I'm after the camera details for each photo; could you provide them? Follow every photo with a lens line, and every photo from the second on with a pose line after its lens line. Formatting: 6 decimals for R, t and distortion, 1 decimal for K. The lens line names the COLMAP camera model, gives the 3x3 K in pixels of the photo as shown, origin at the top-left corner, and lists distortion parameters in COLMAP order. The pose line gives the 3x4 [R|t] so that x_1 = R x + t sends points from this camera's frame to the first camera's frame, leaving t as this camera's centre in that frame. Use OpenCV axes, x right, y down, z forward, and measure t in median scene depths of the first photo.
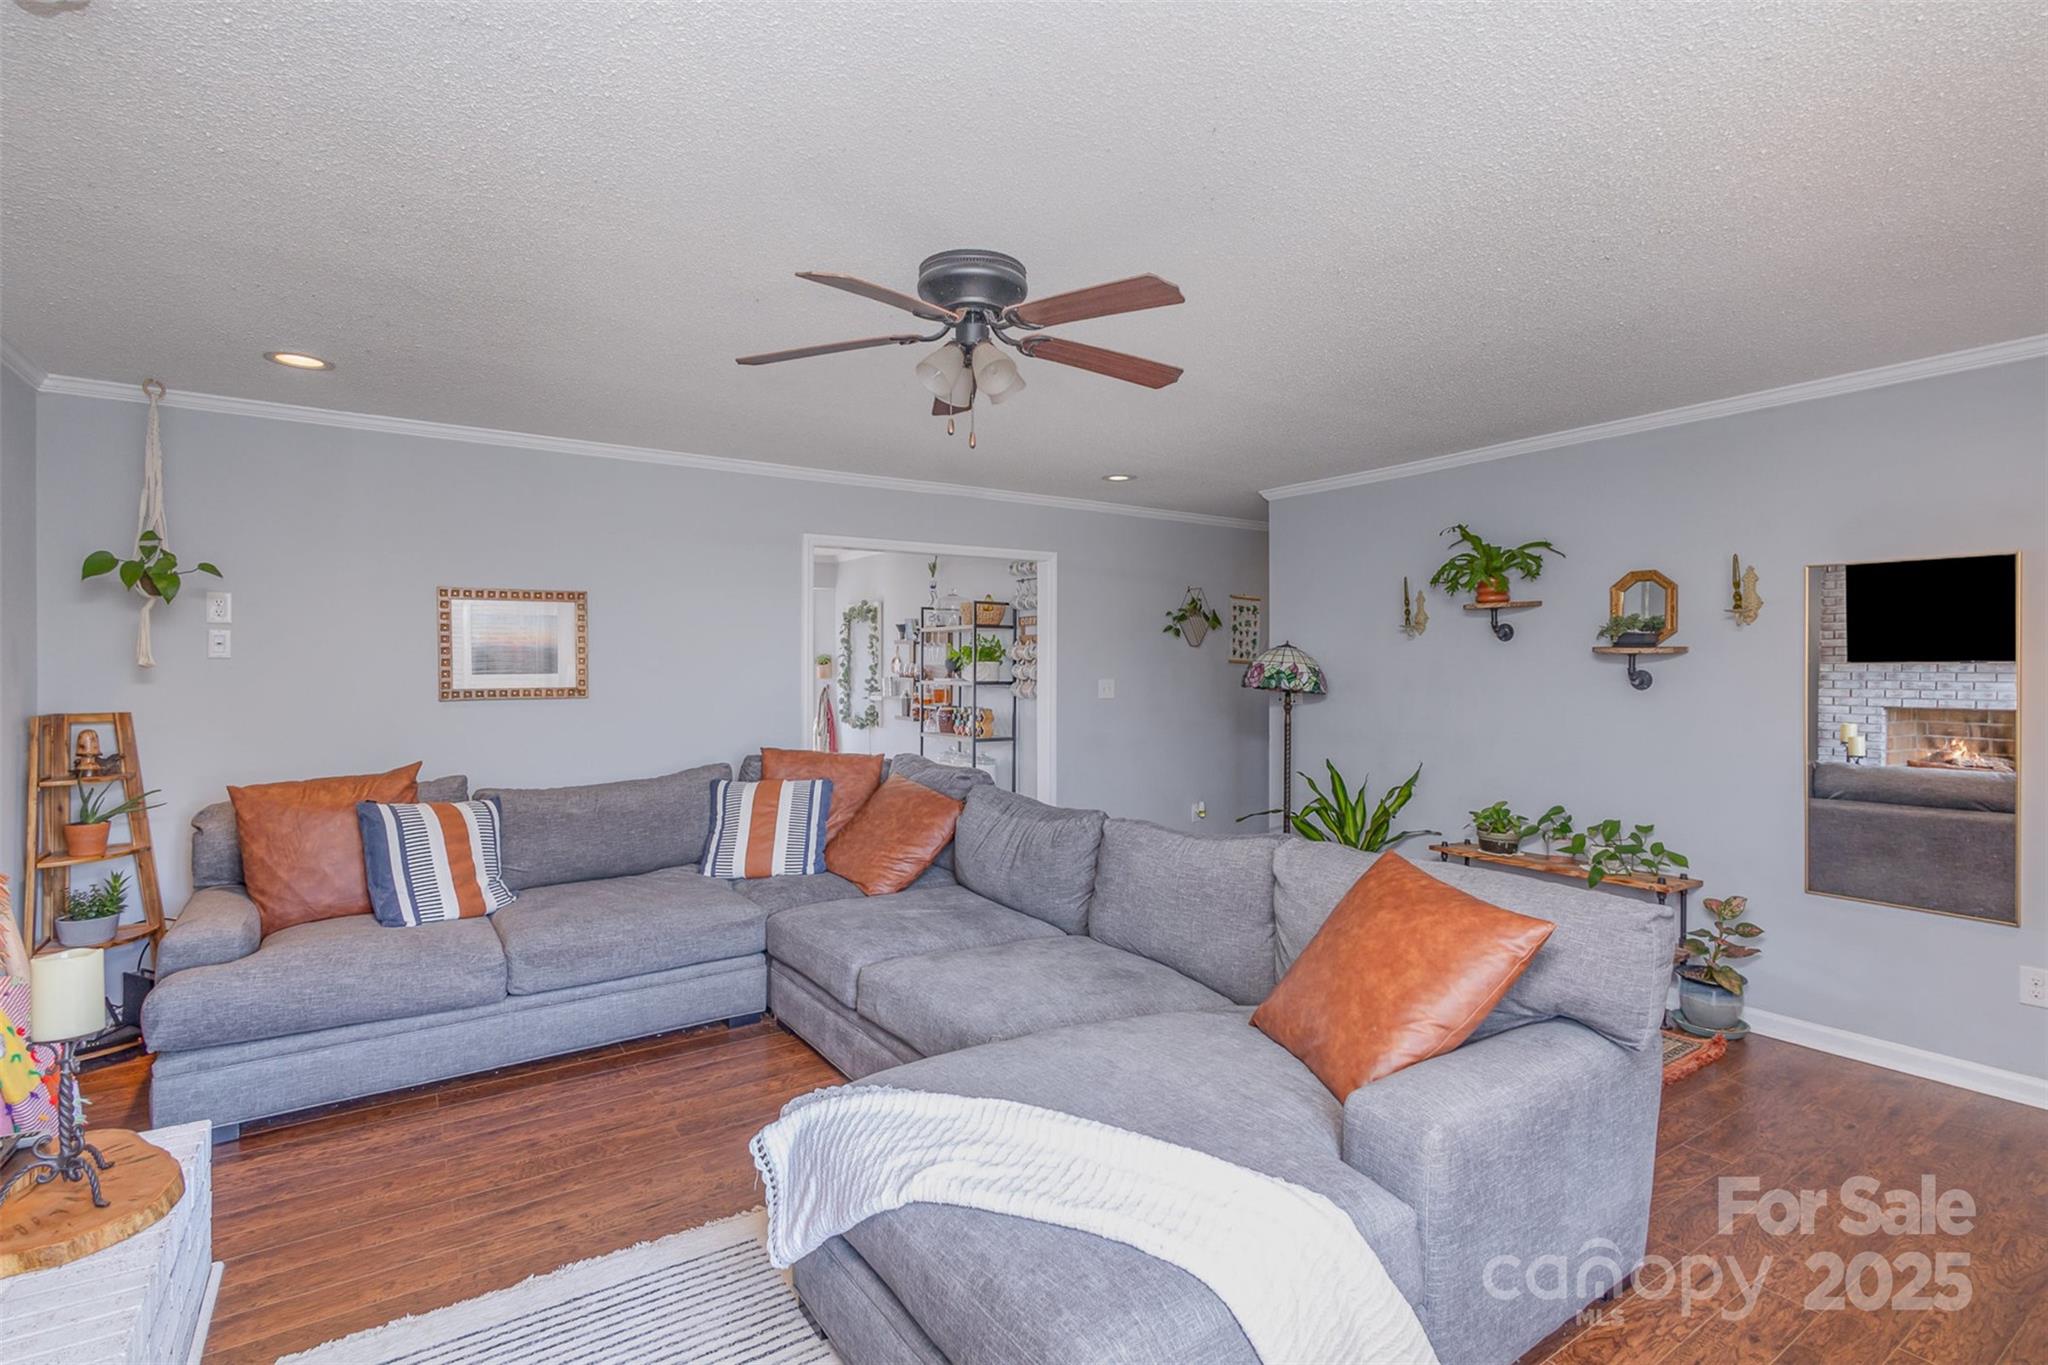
lens RADIAL K [[965.4, 0, 1024.0], [0, 965.4, 663.5], [0, 0, 1]] dist [0.019295, 0.000242]
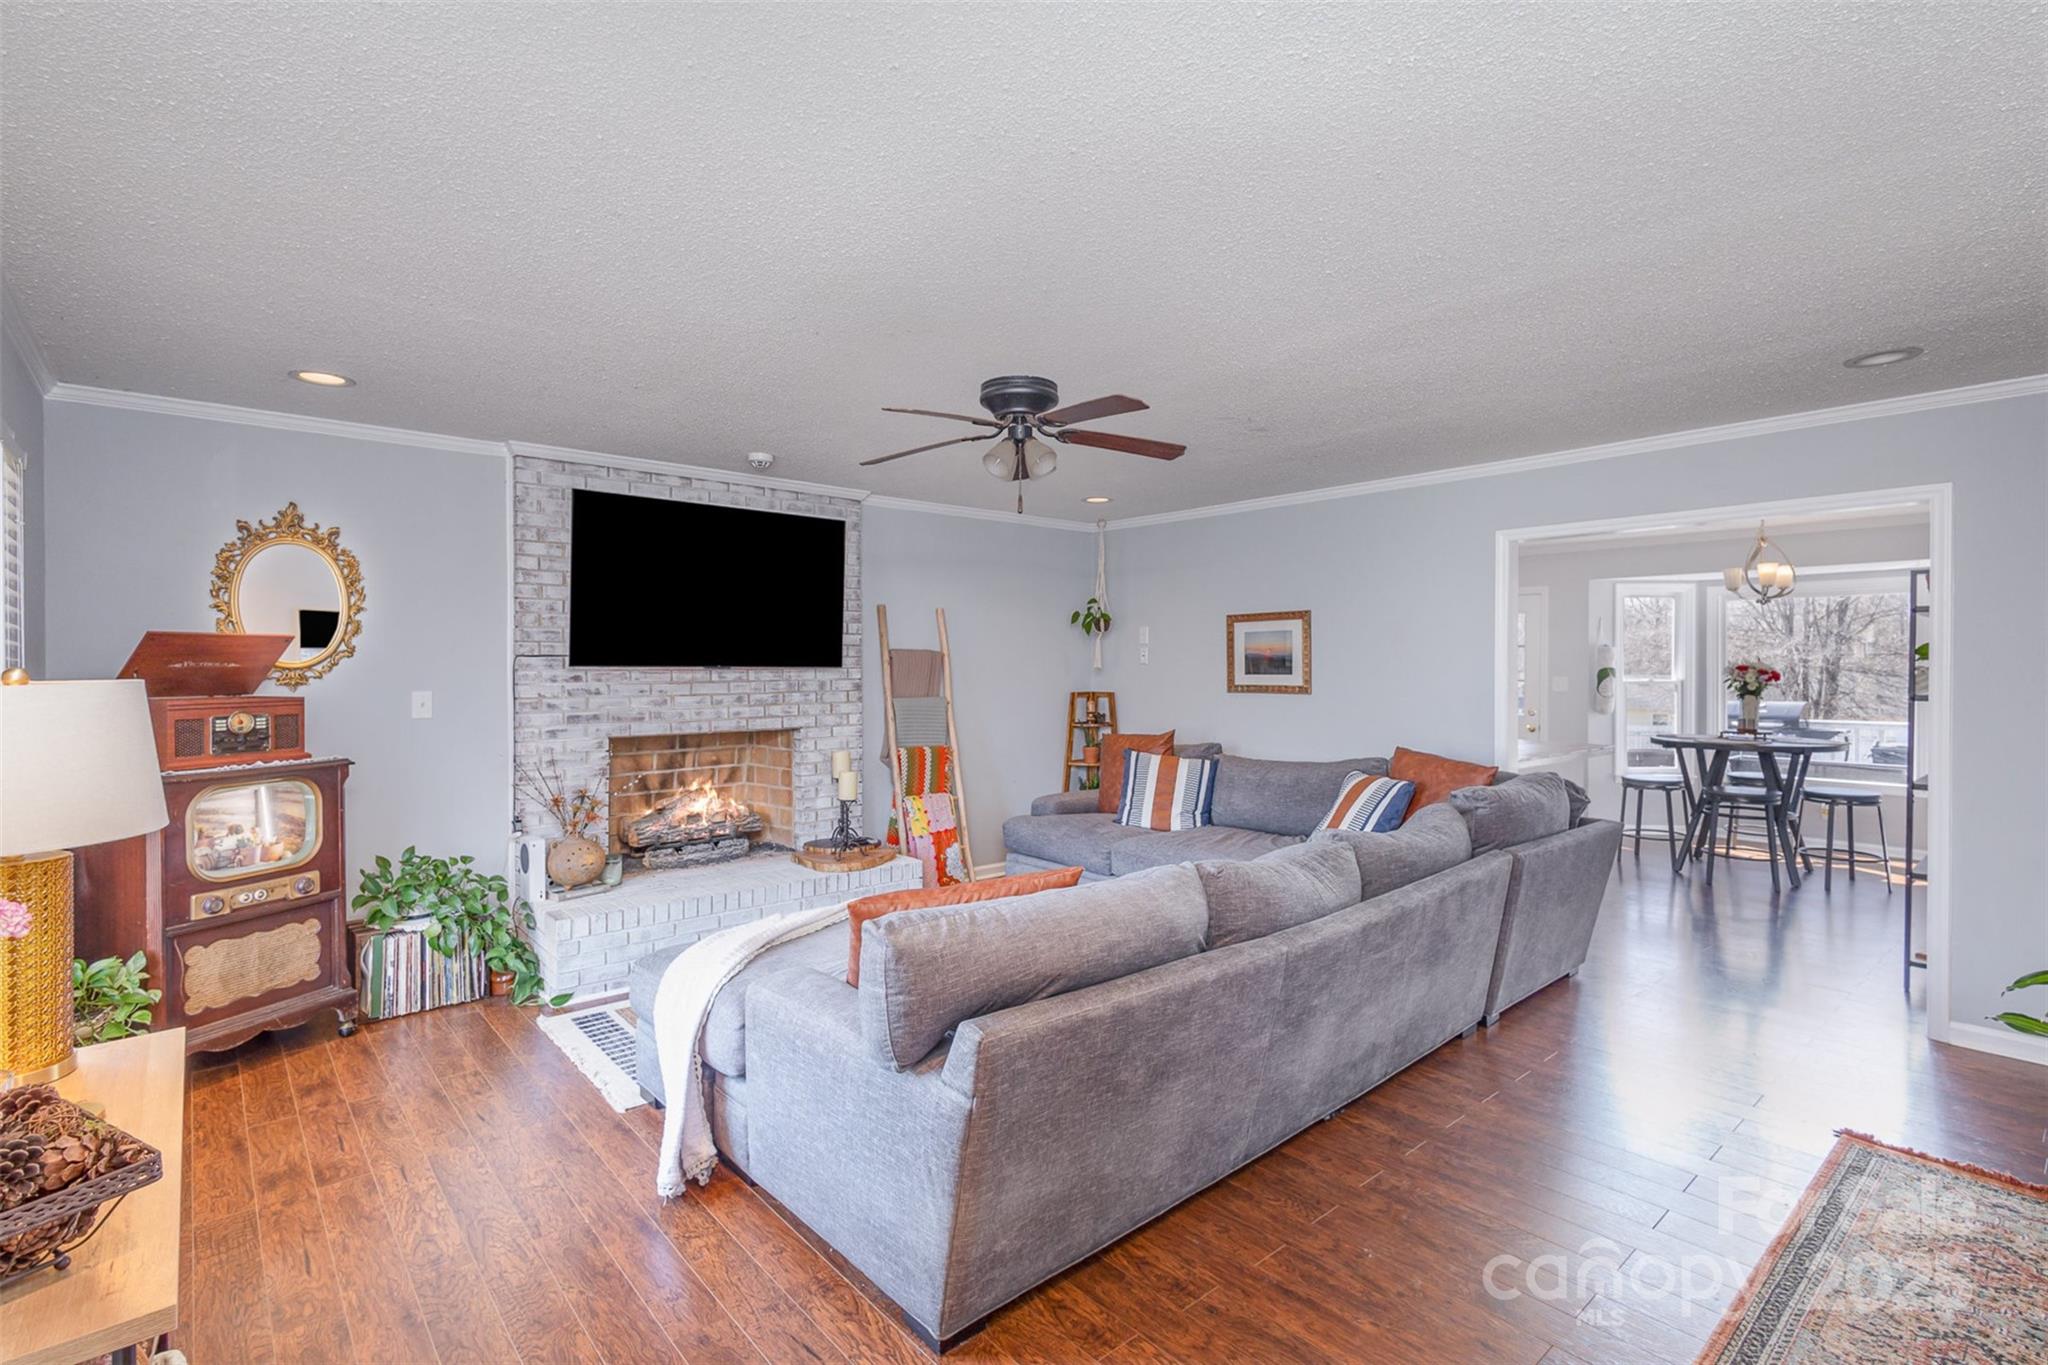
lens RADIAL K [[965.4, 0, 1024.0], [0, 965.4, 663.5], [0, 0, 1]] dist [0.019295, 0.000242]
pose [[0.128391, -0.001730, -0.991722, 0.814534], [0.000018, 0.999998, -0.001743, -0.002613], [0.991724, 0.000206, 0.128391, 0.500268]]
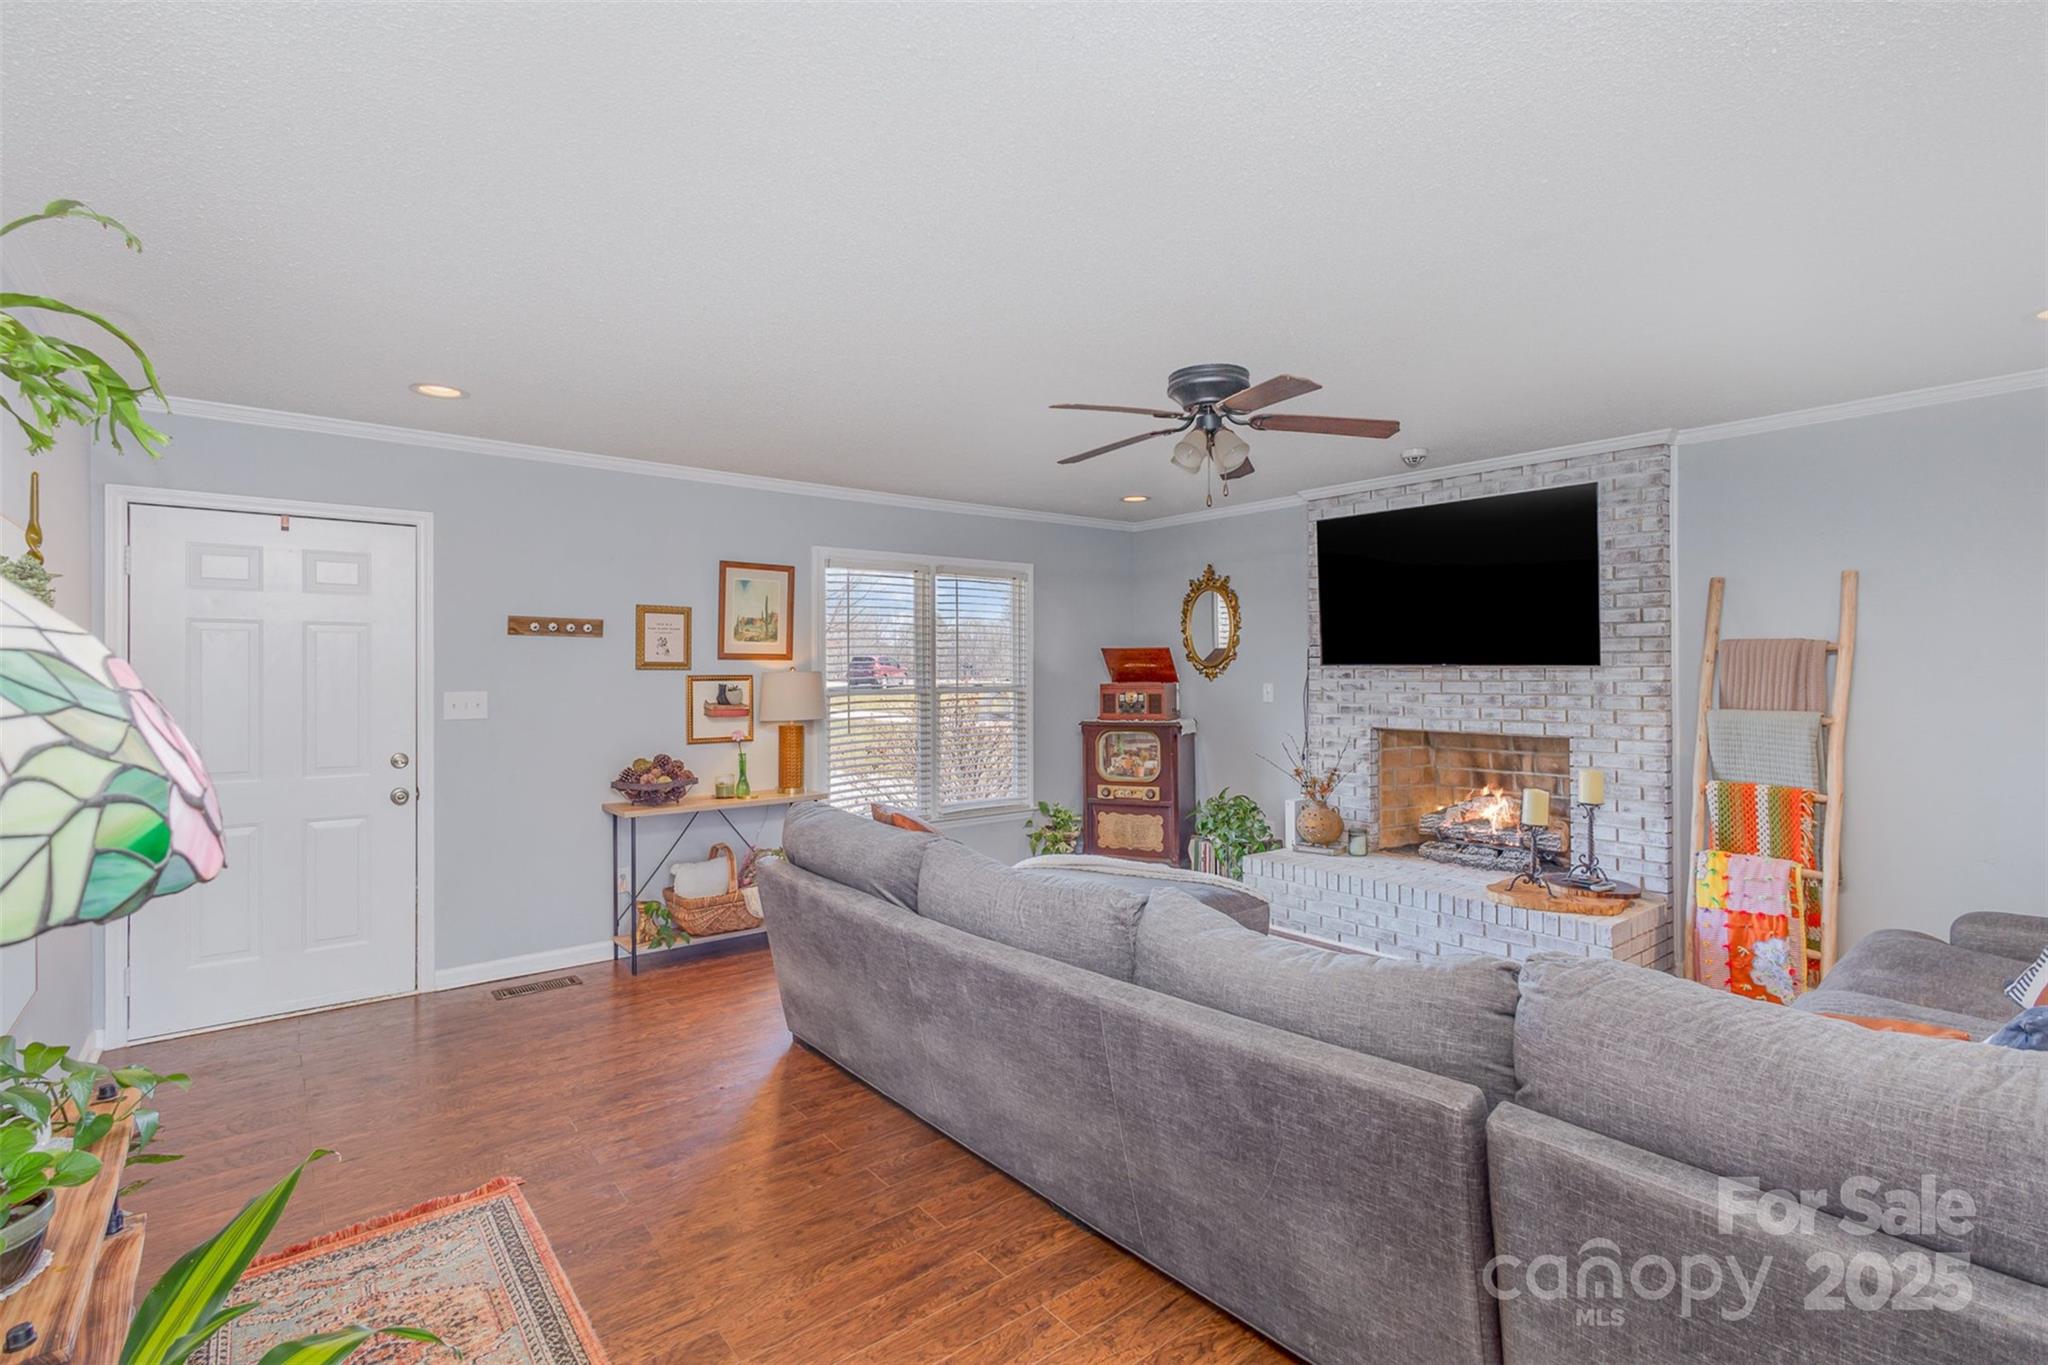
lens RADIAL K [[965.4, 0, 1024.0], [0, 965.4, 663.5], [0, 0, 1]] dist [0.019295, 0.000242]
pose [[-0.996304, 0.003079, -0.085847, 0.195552], [0.003499, 0.999983, -0.004744, 0.000796], [0.085831, -0.005027, -0.996297, 1.417903]]
